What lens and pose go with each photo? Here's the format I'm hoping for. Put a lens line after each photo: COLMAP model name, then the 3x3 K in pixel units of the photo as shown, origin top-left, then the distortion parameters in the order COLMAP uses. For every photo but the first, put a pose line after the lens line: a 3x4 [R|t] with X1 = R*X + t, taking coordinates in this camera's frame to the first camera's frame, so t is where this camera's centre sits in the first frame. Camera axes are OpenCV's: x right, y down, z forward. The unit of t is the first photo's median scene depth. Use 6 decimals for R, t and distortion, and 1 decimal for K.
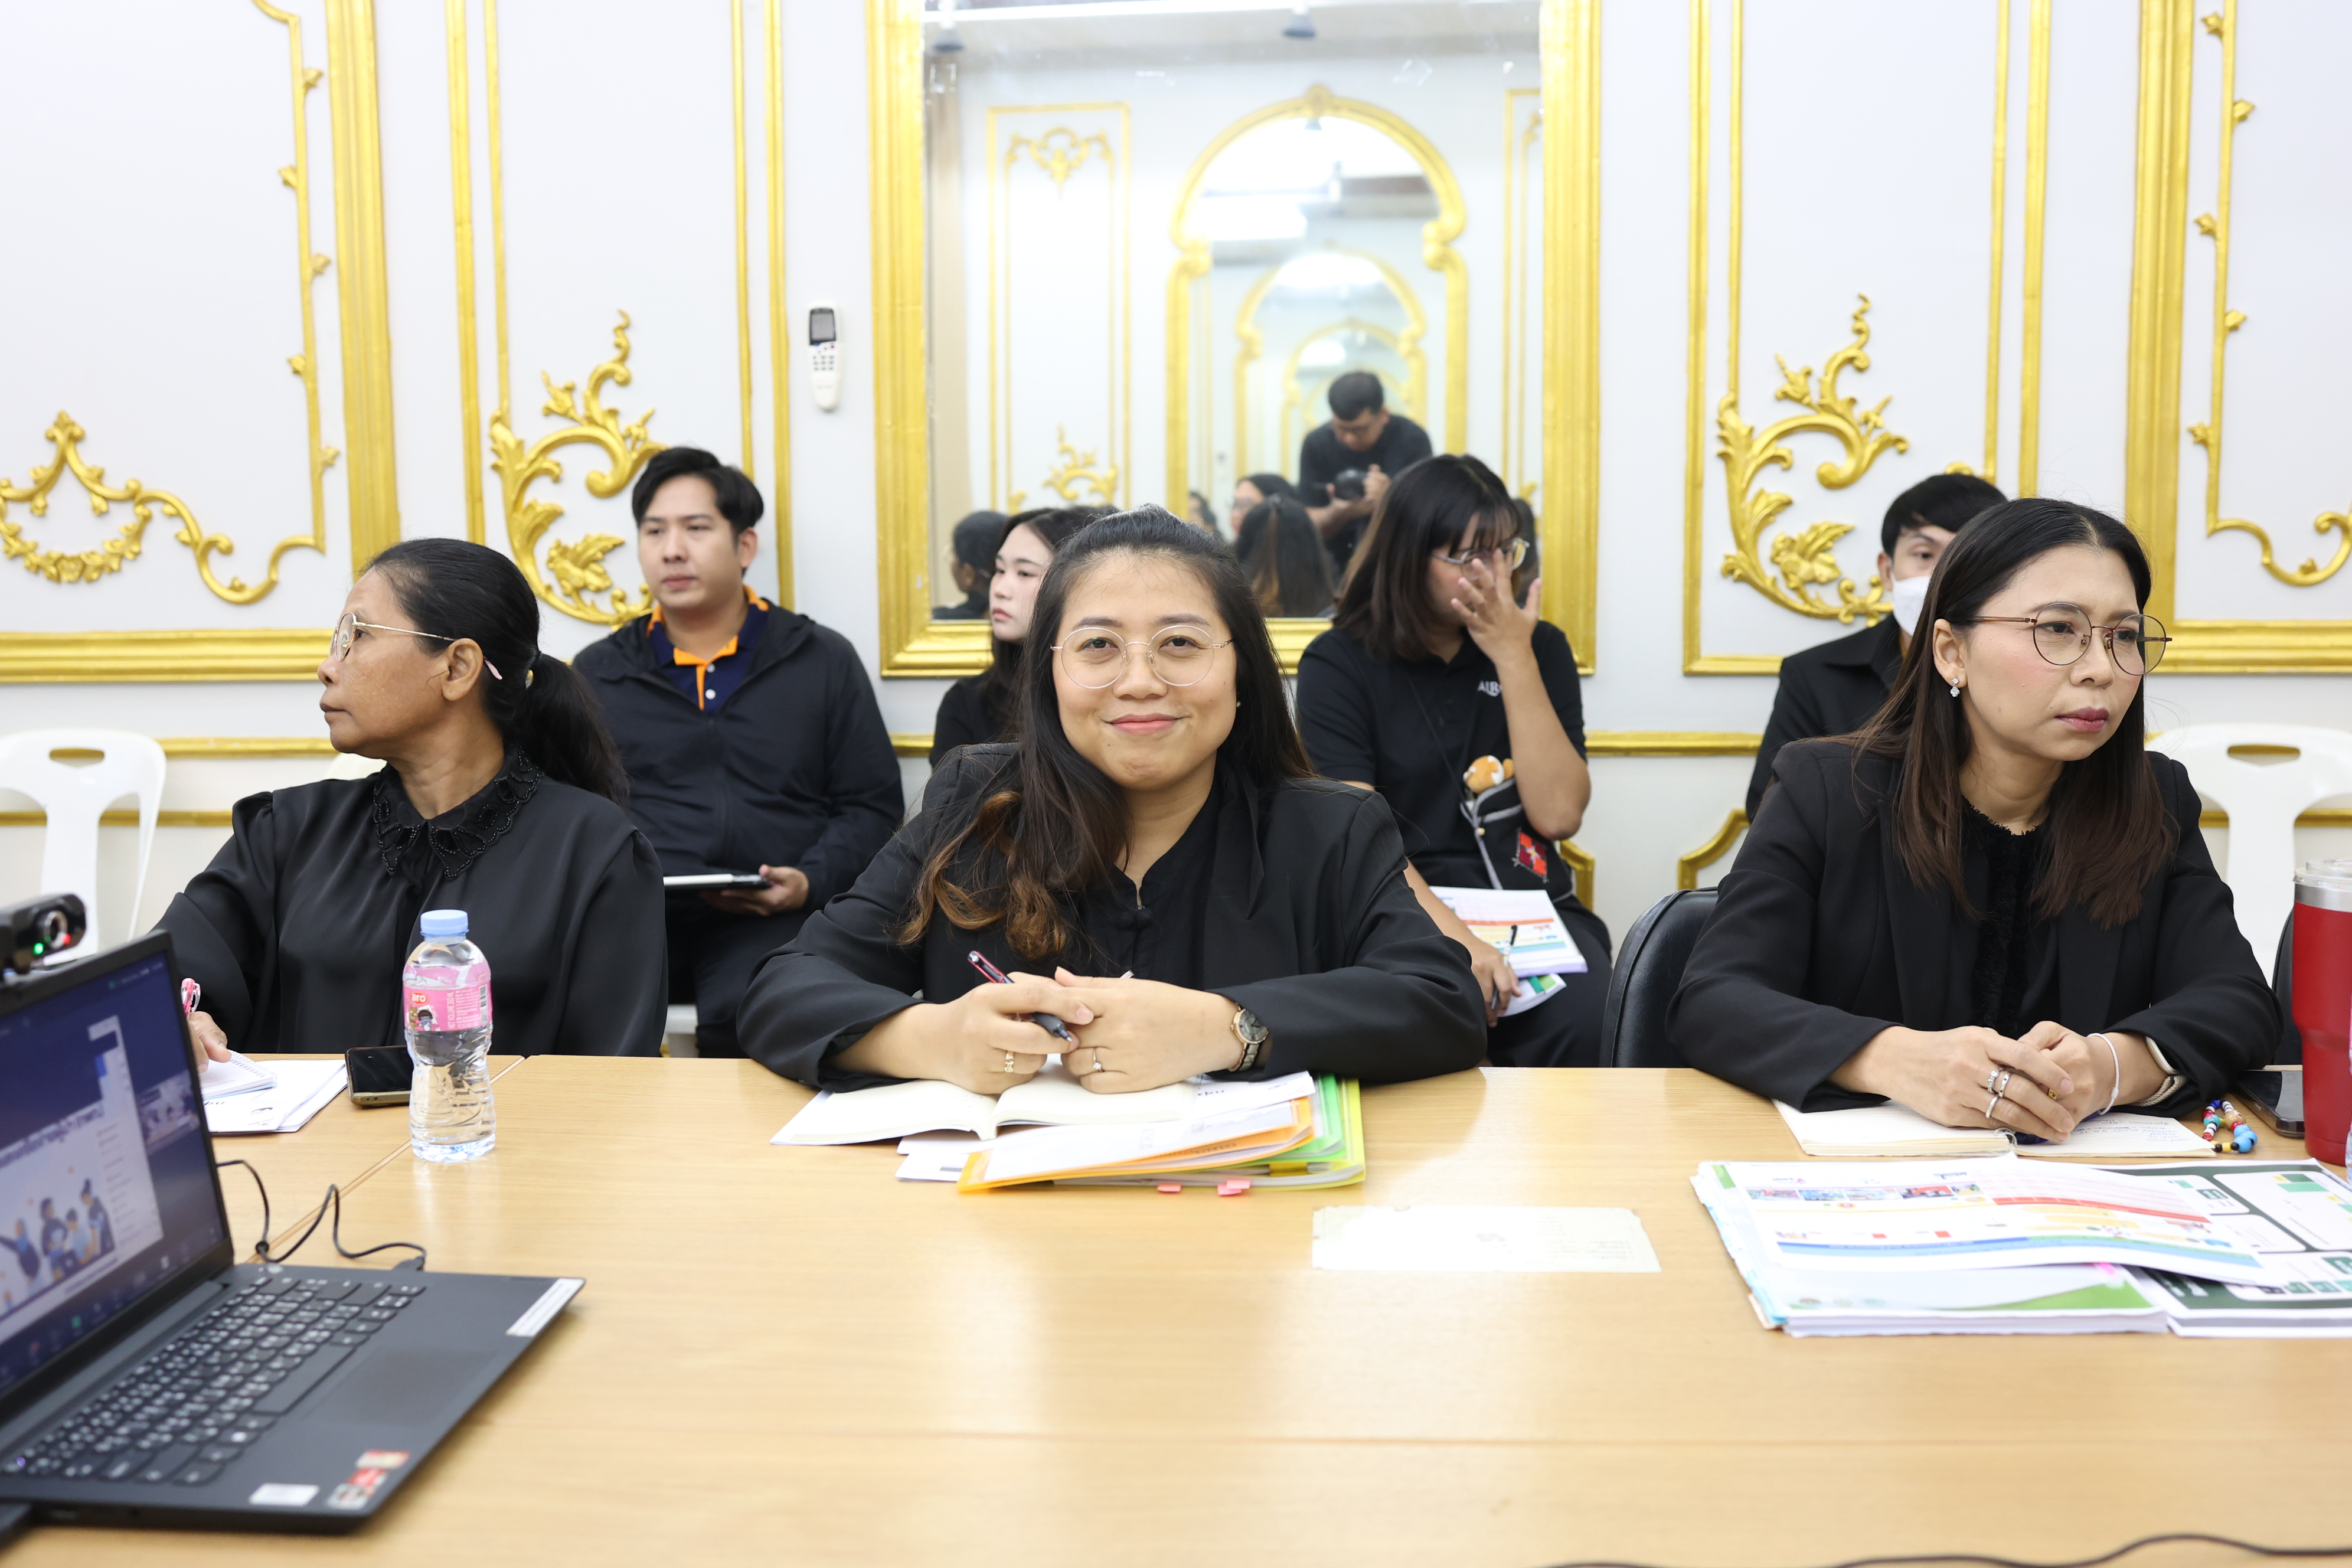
lens RADIAL K [[2431.3, 0, 1161.0], [0, 2431.3, 779.0], [0, 0, 1]] dist [-0.068354, 0.059729]
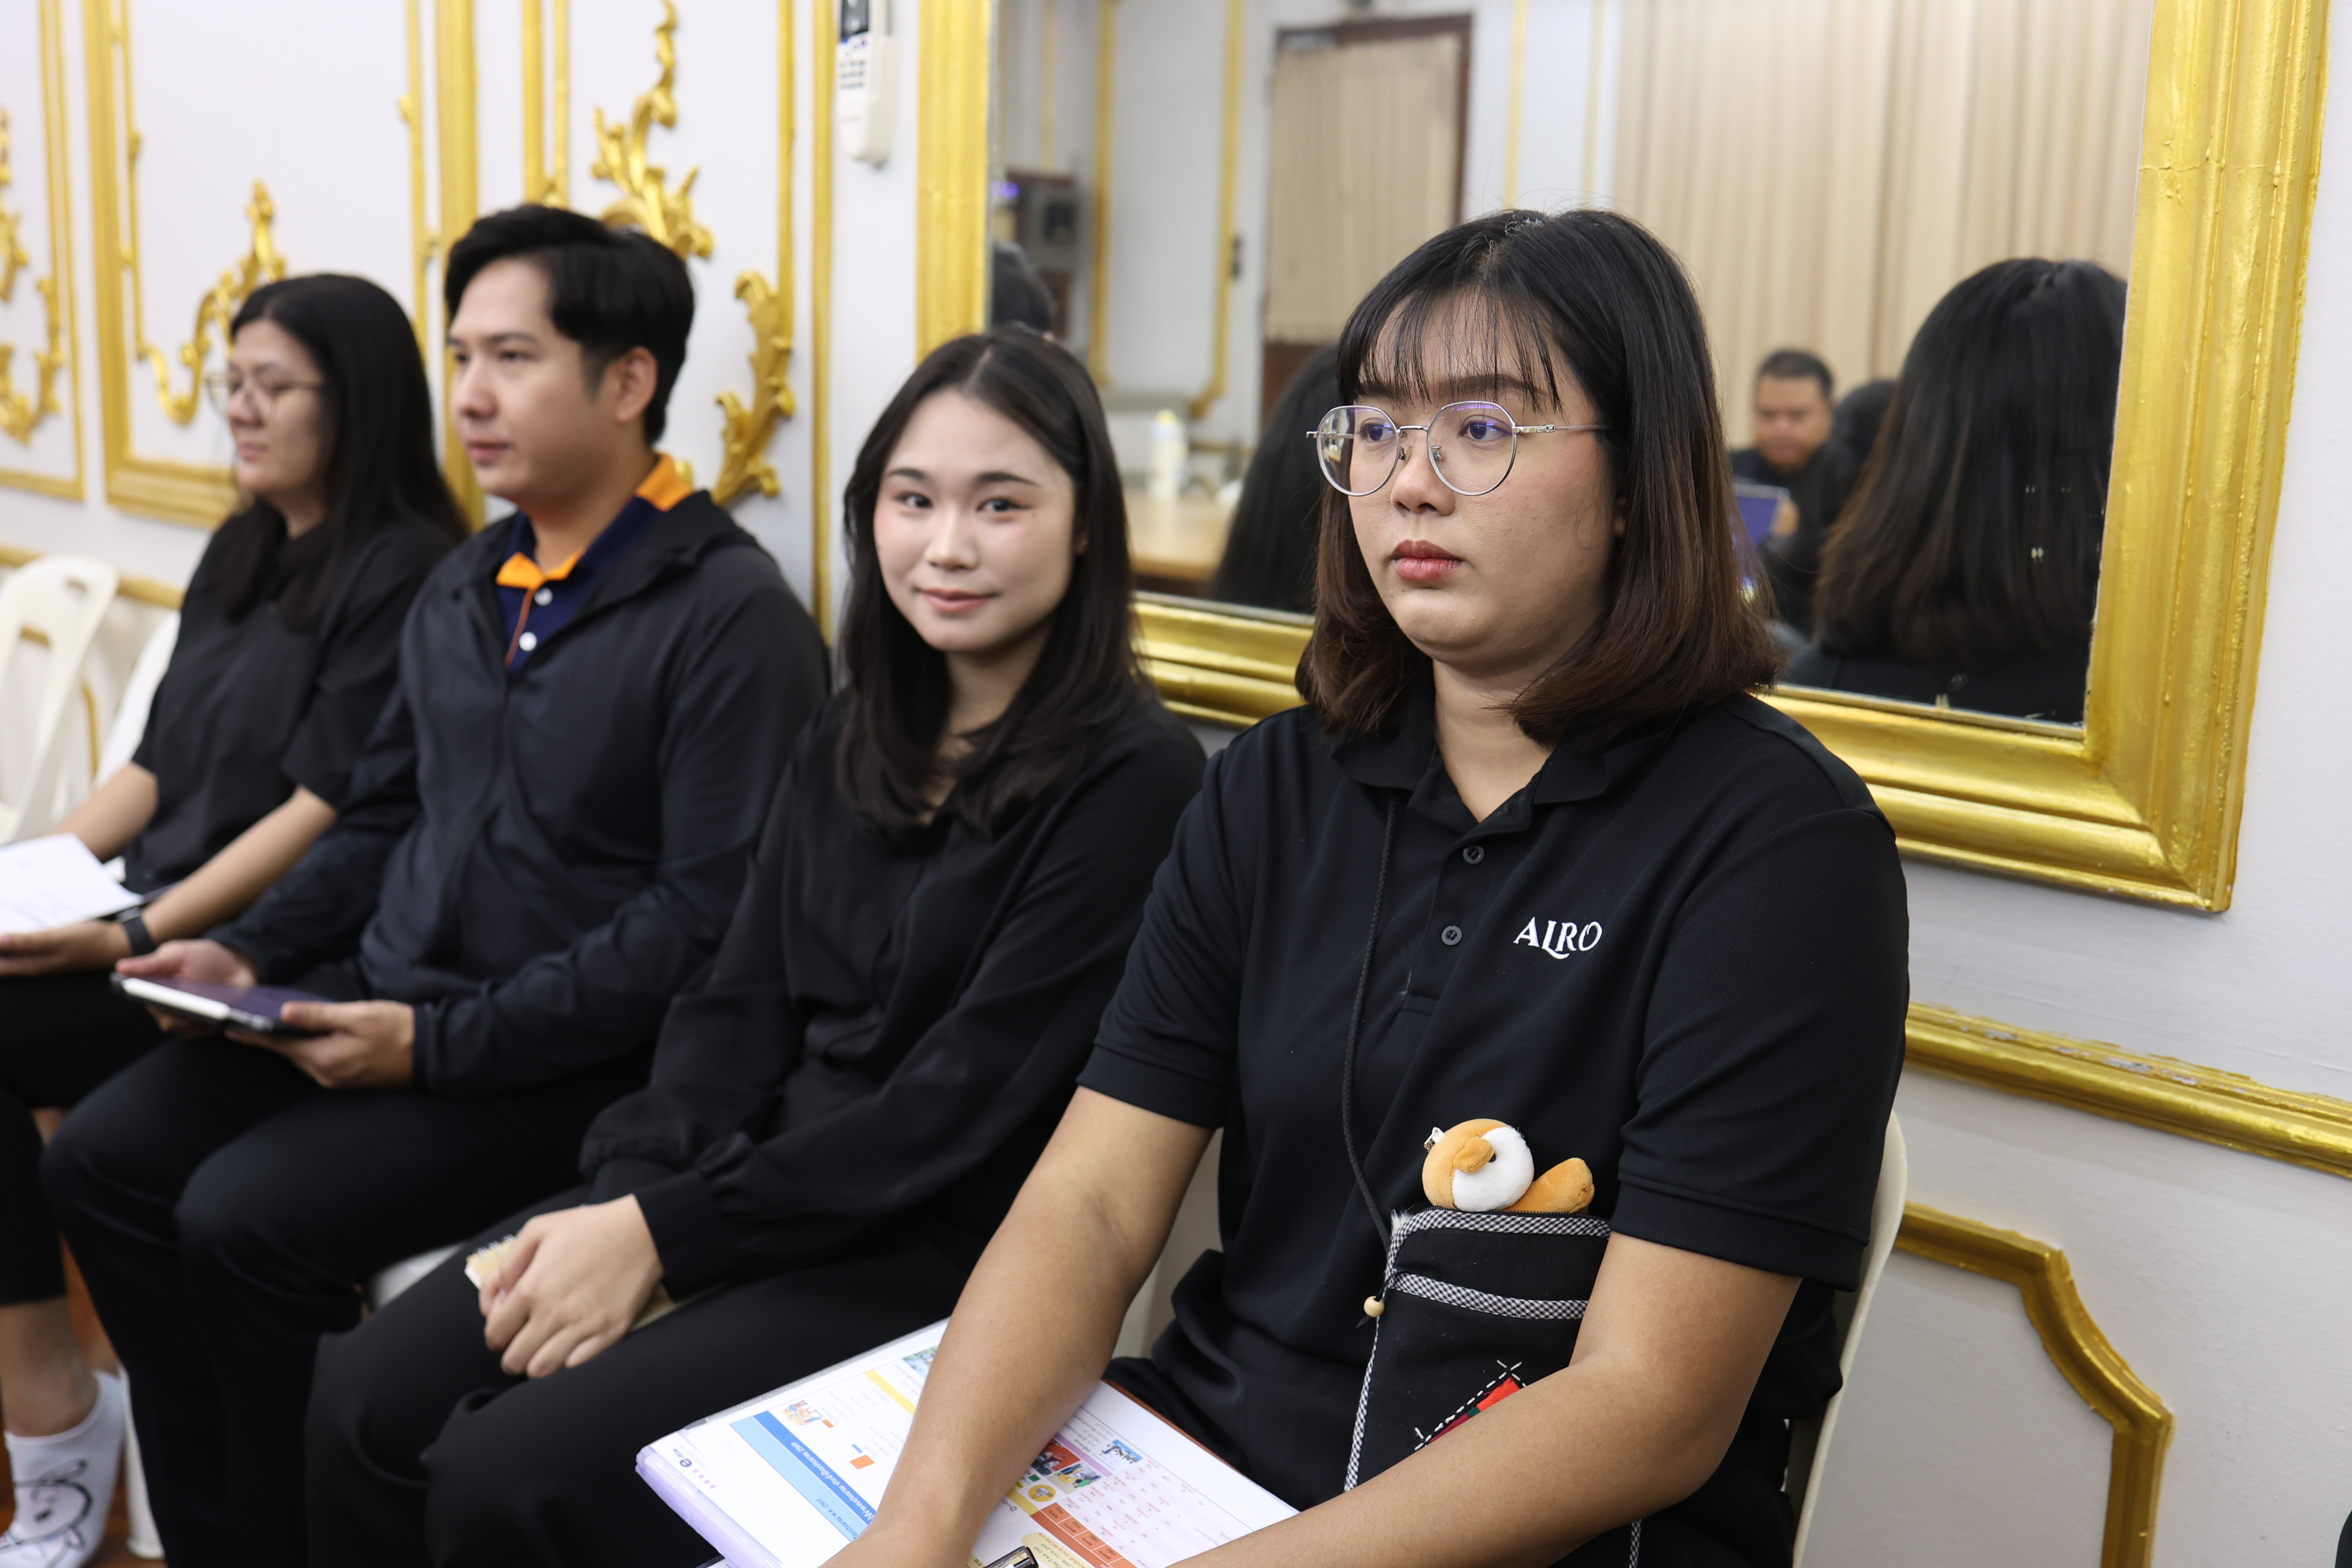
lens RADIAL K [[2359.0, 0, 1172.0], [0, 2359.0, 665.1], [0, 0, 1]] dist [-0.013318, -0.029941]
pose [[0.737654, 0.124159, -0.663665, 0.282910], [-0.125277, 0.991047, 0.046162, -0.075625], [0.663454, 0.049091, 0.746605, 0.676200]]
